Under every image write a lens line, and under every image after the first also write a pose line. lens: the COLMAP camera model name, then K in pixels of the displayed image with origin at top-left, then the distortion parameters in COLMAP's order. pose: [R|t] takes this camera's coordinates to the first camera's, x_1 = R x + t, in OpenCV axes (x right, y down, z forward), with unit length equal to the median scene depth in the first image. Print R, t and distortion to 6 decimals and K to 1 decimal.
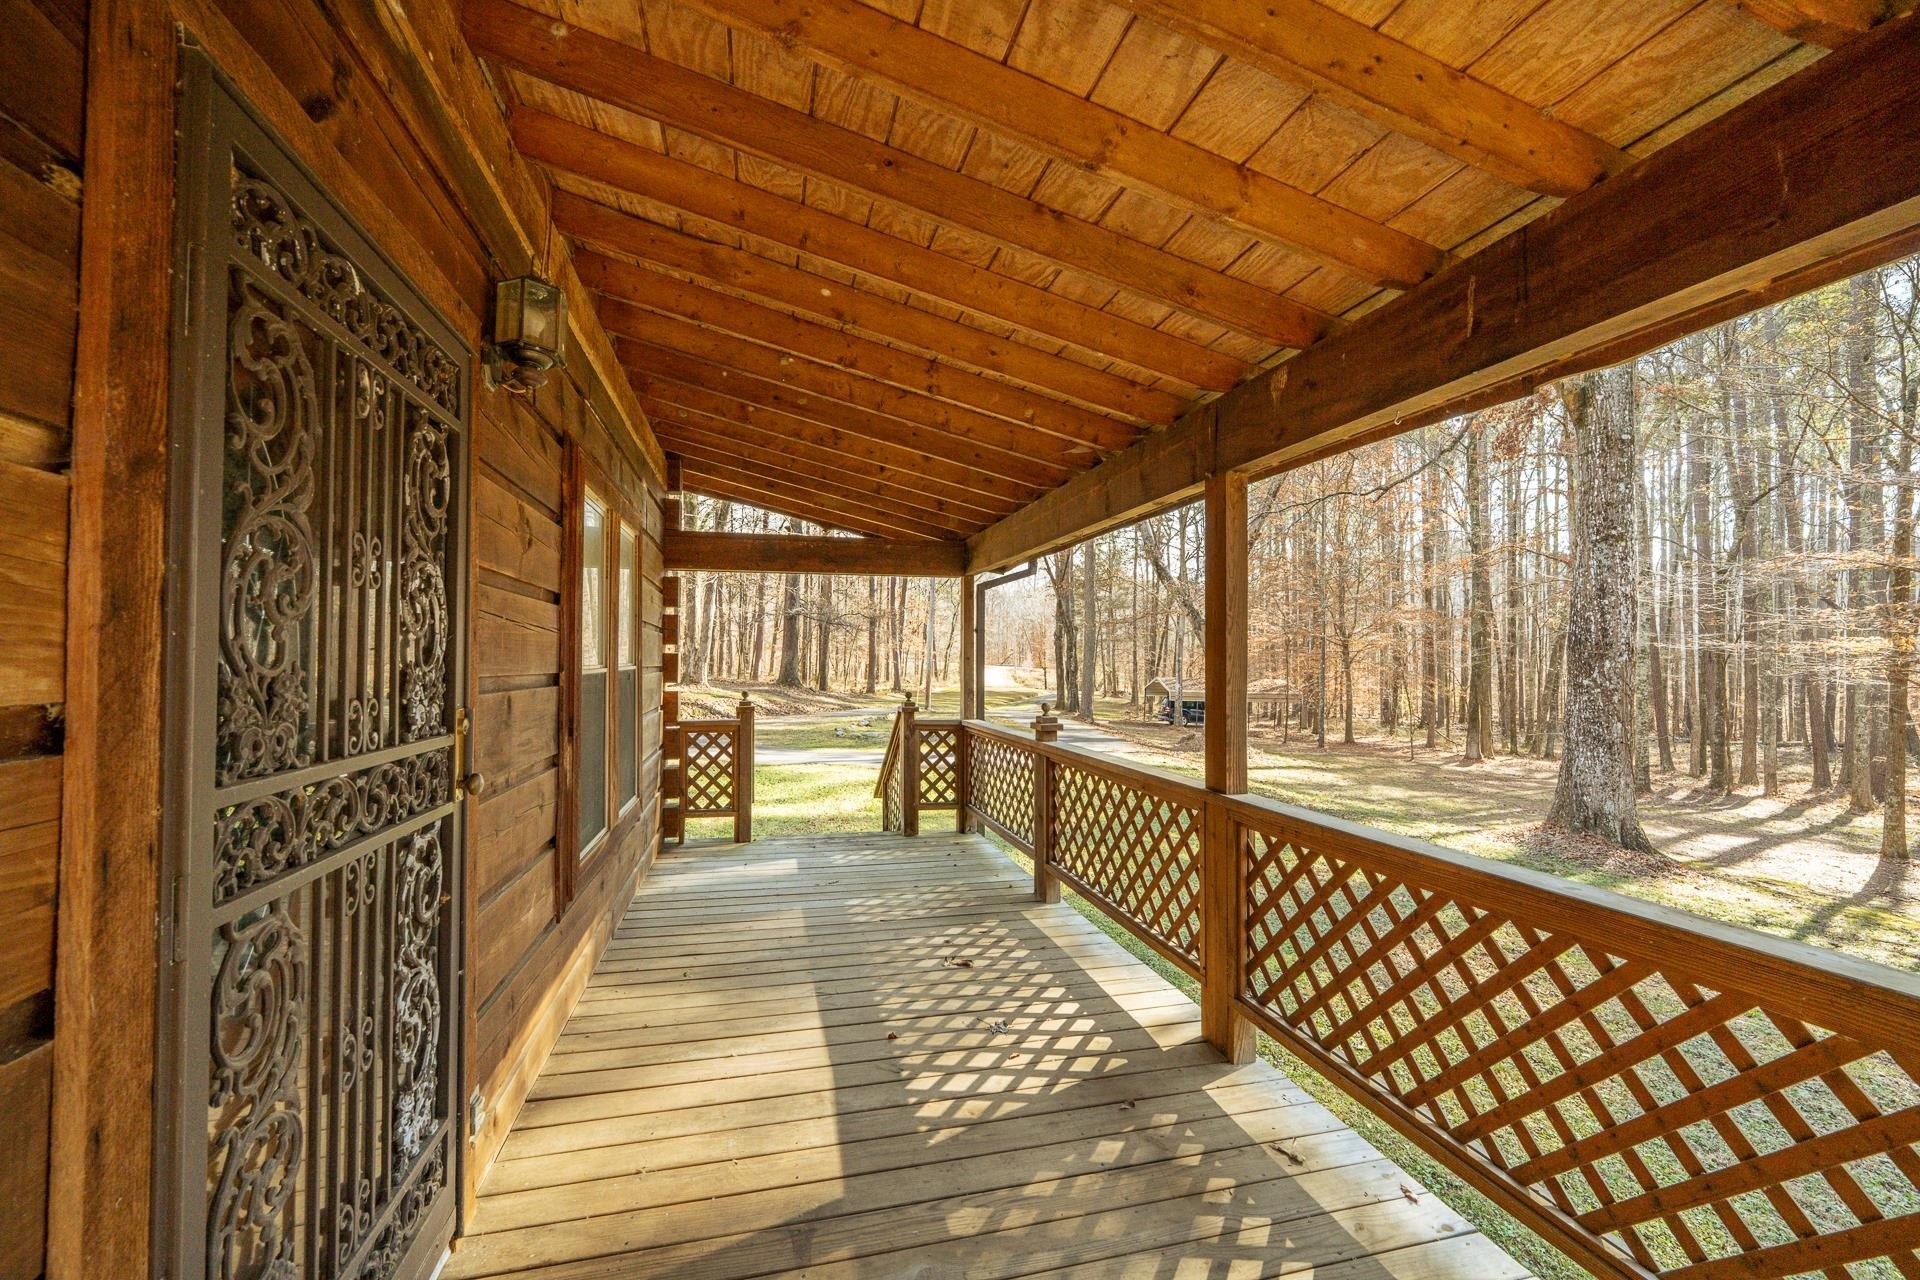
lens RADIAL K [[771.0, 0, 960.0], [0, 771.0, 640.0], [0, 0, 1]] dist [-0.000172, 0.000172]
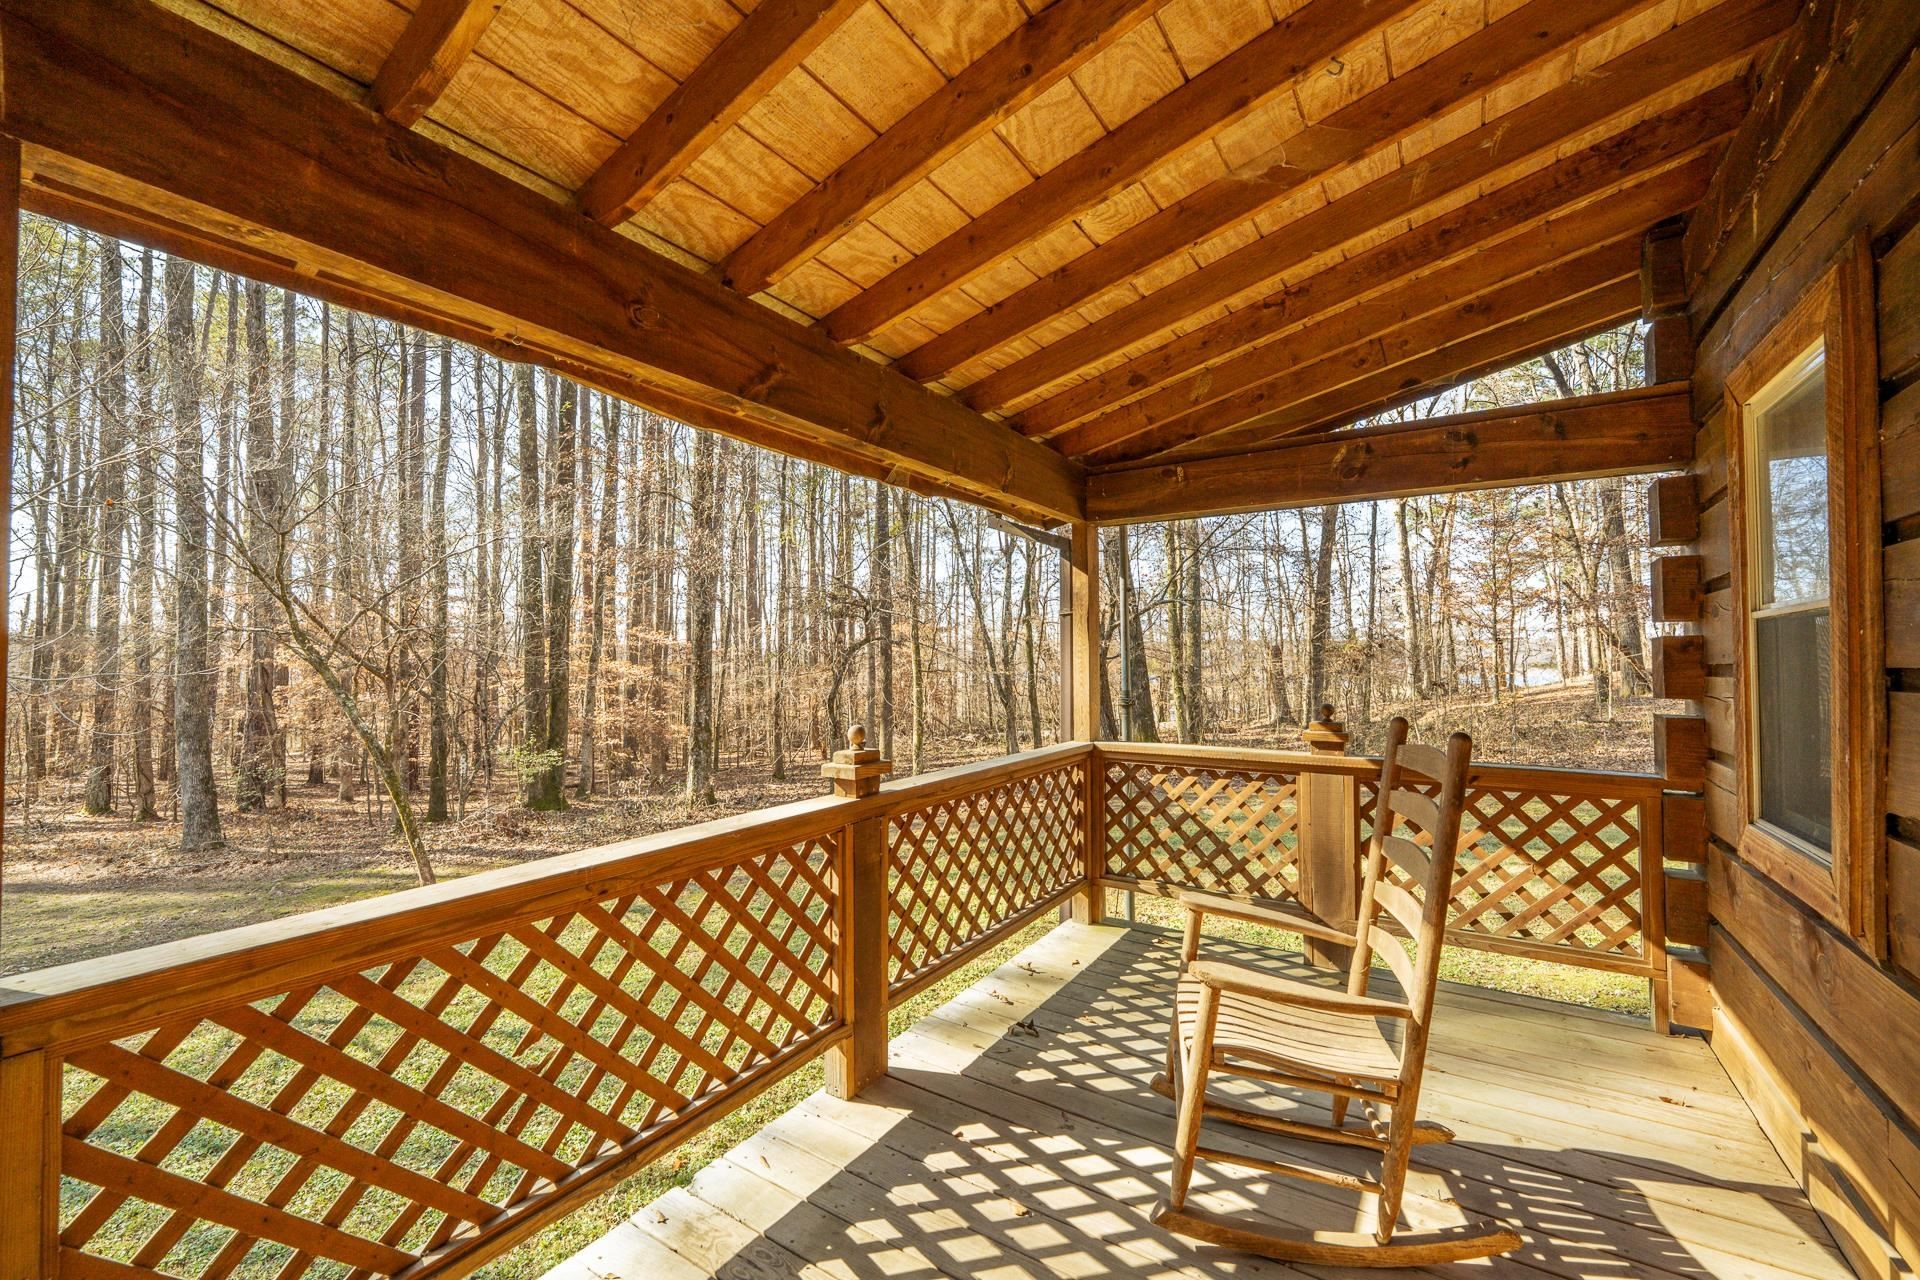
lens RADIAL K [[771.0, 0, 960.0], [0, 771.0, 640.0], [0, 0, 1]] dist [-0.000172, 0.000172]
pose [[-0.673884, 0.008423, 0.738789, -0.367833], [-0.024342, 0.999139, -0.033594, 0.043054], [-0.738436, -0.040622, -0.673099, 1.441674]]
